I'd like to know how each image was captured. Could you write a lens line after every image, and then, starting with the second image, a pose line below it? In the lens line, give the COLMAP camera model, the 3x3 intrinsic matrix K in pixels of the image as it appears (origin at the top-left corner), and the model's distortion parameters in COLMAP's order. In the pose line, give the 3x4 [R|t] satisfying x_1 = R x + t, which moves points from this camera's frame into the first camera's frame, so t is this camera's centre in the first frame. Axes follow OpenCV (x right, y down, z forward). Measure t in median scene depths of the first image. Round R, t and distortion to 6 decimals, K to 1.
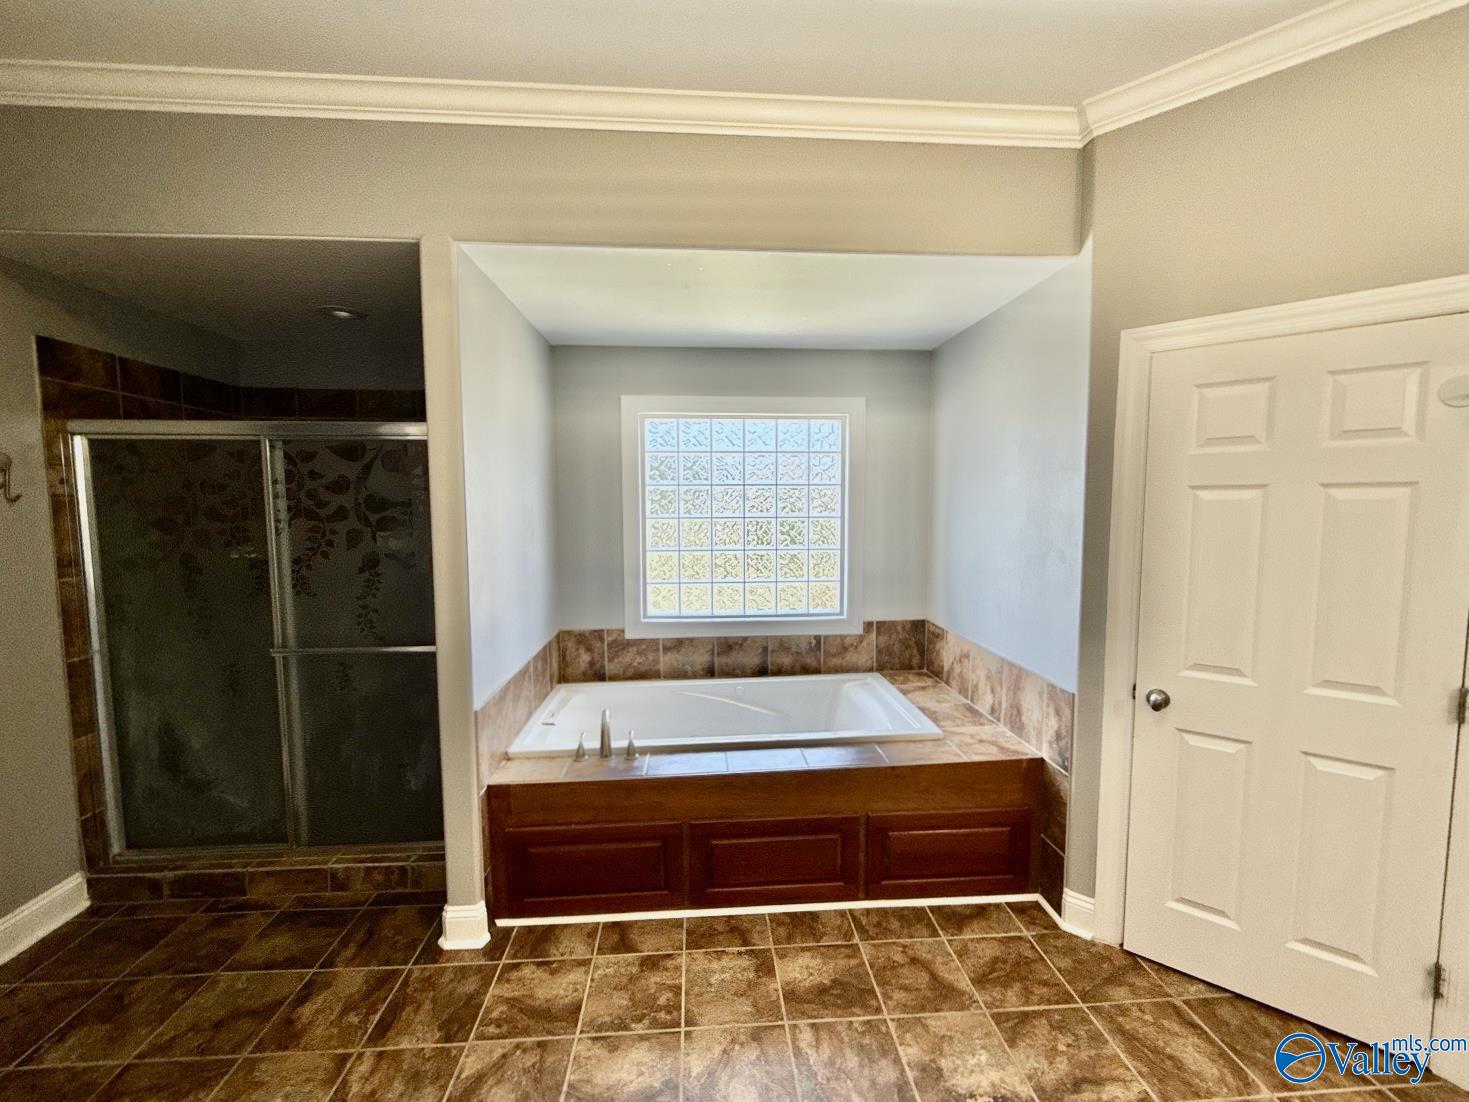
lens RADIAL K [[600.8, 0, 733.9], [0, 600.8, 548.4], [0, 0, 1]] dist [-0.000846, -0.000165]
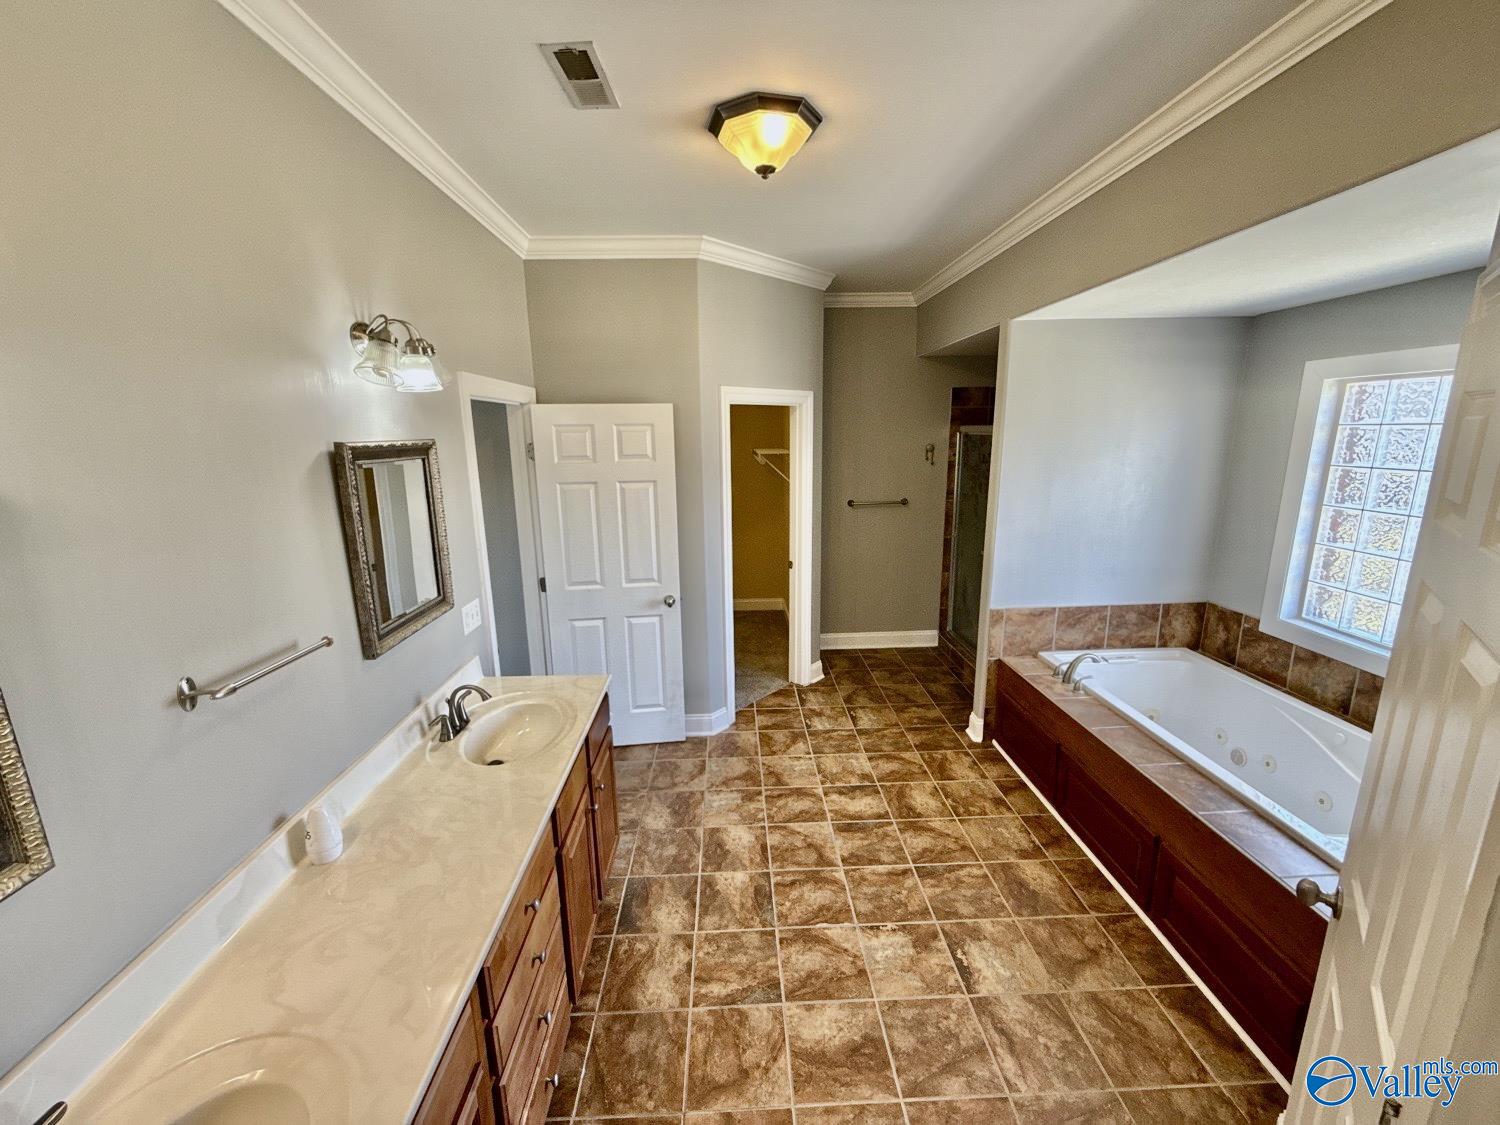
lens RADIAL K [[597.2, 0, 749.2], [0, 597.2, 561.4], [0, 0, 1]] dist [-0.000324, 0.000001]
pose [[-0.031350, 0.220349, -0.974917, 1.094744], [-0.058121, 0.973344, 0.221863, -0.173199], [0.997817, 0.063618, -0.017708, 0.330566]]
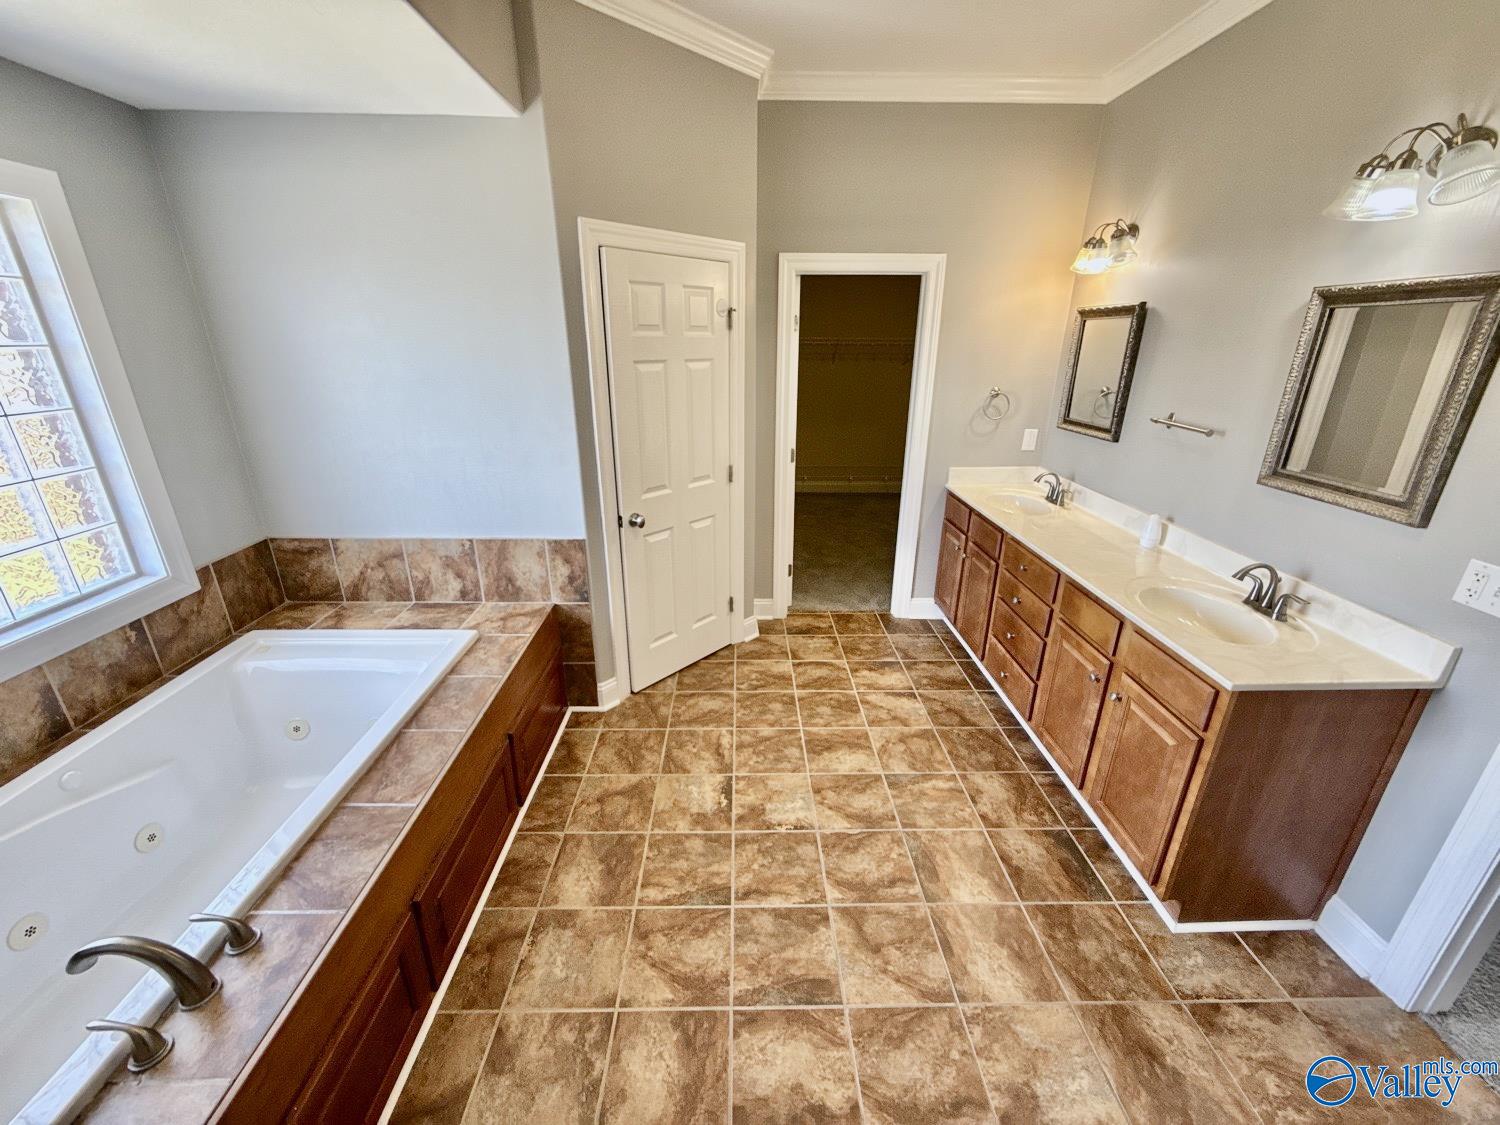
lens RADIAL K [[597.2, 0, 749.2], [0, 597.2, 561.4], [0, 0, 1]] dist [-0.000324, 0.000001]
pose [[0.050021, -0.347751, 0.936252, -0.544361], [0.066798, 0.936491, 0.344271, -0.106934], [-0.996512, 0.045319, 0.070074, 0.559081]]
